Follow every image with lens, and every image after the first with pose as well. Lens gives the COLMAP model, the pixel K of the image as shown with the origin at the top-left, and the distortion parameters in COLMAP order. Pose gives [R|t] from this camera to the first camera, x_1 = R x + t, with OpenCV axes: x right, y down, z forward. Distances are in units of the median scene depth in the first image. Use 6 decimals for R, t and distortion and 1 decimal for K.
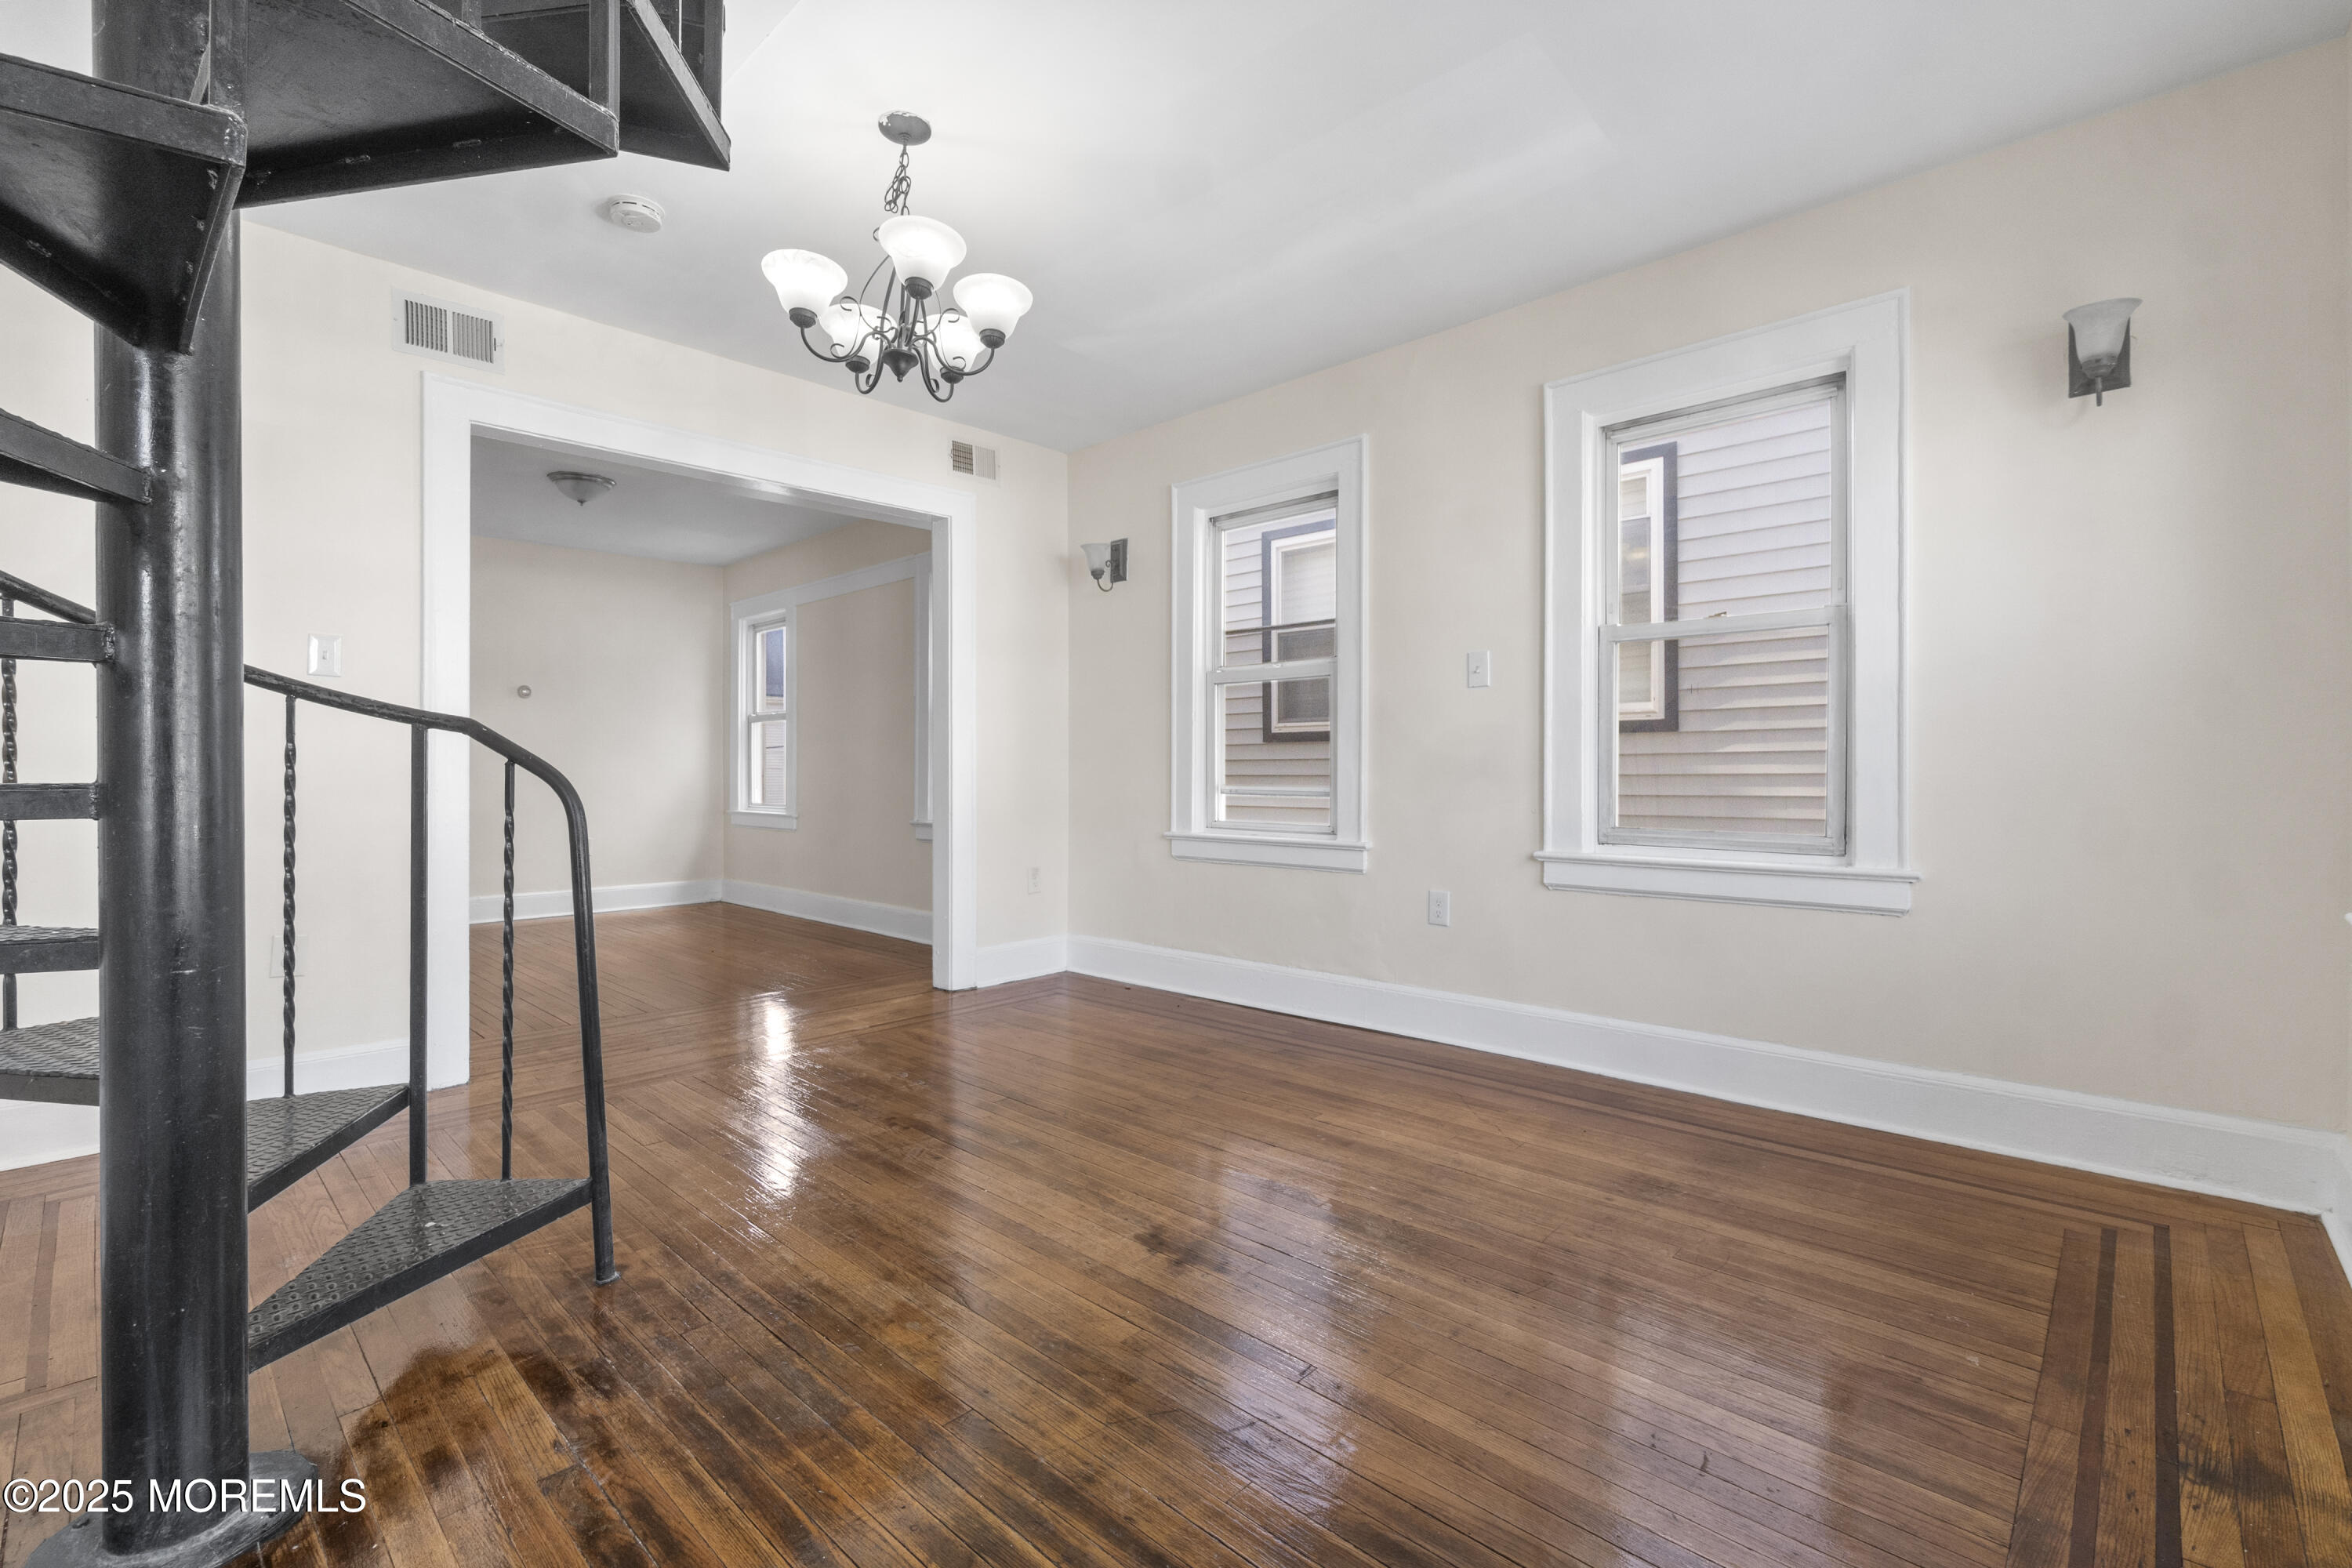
lens RADIAL K [[1009.1, 0, 1175.3], [0, 1009.1, 760.4], [0, 0, 1]] dist [-0.003602, -0.000335]
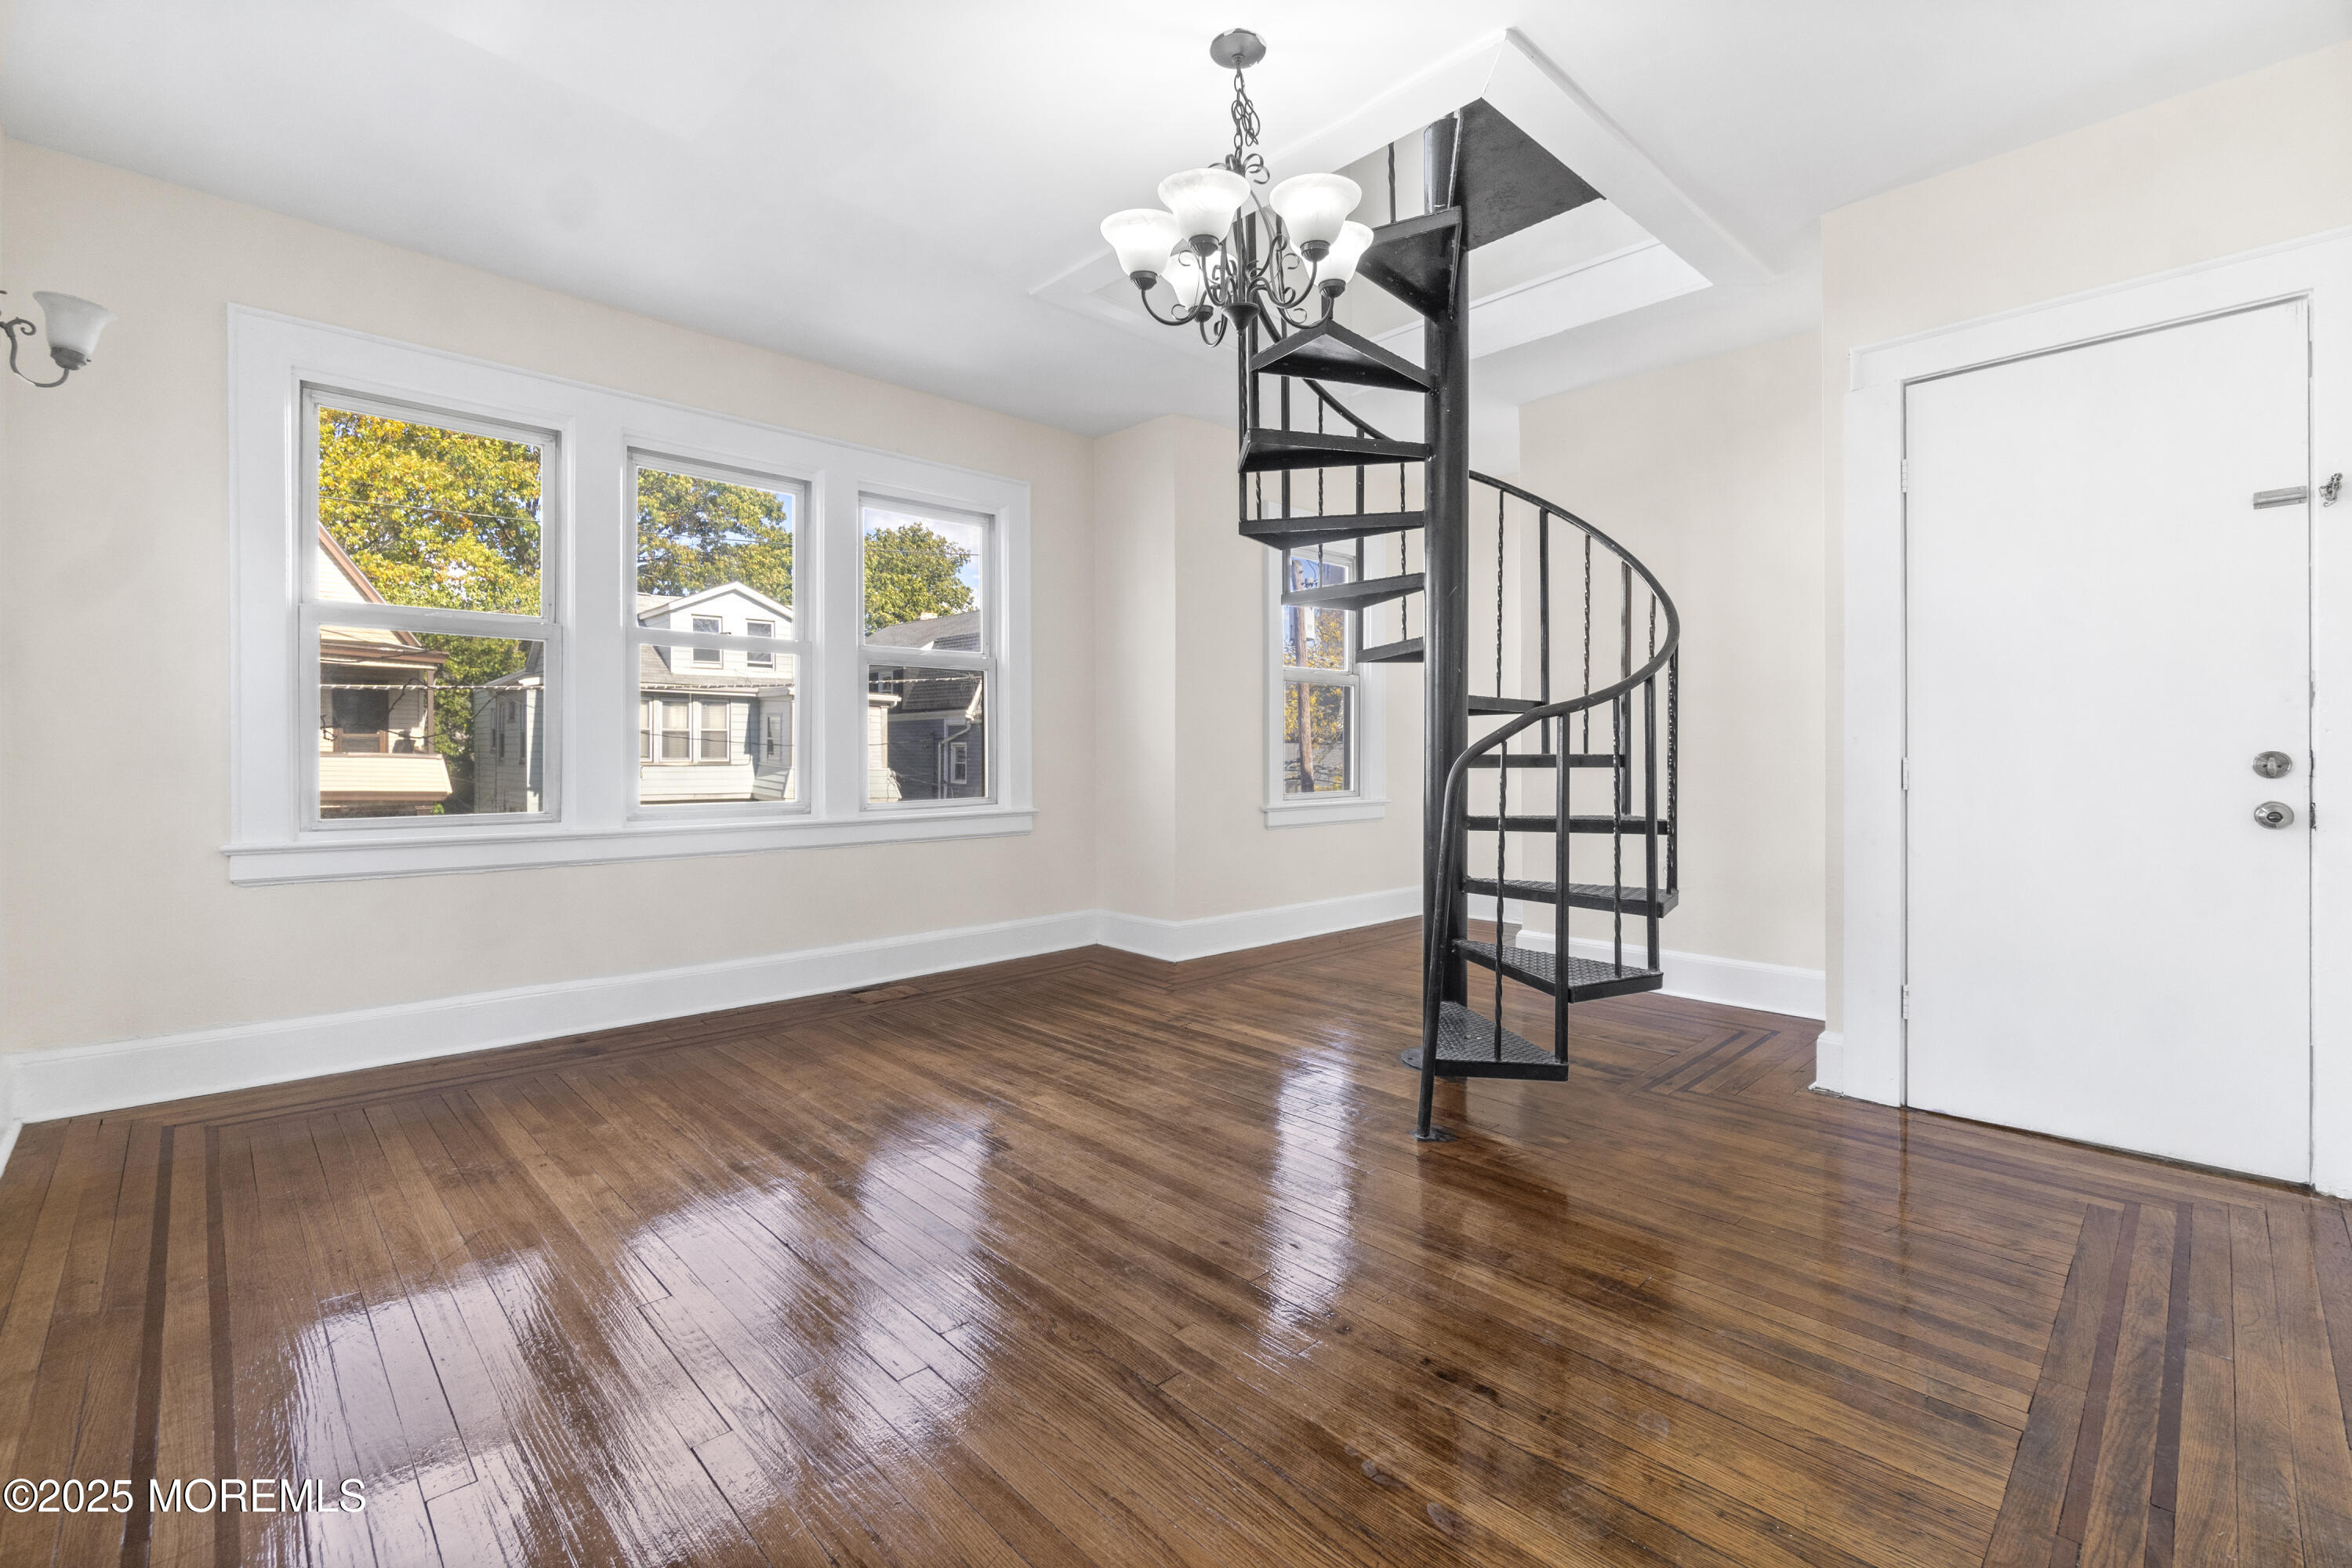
lens RADIAL K [[1009.1, 0, 1175.3], [0, 1009.1, 760.4], [0, 0, 1]] dist [-0.003602, -0.000335]
pose [[-0.998812, 0.001363, 0.048706, -0.267265], [0.001179, 0.999992, -0.003811, 0.027214], [-0.048711, -0.003749, -0.998806, 2.016013]]
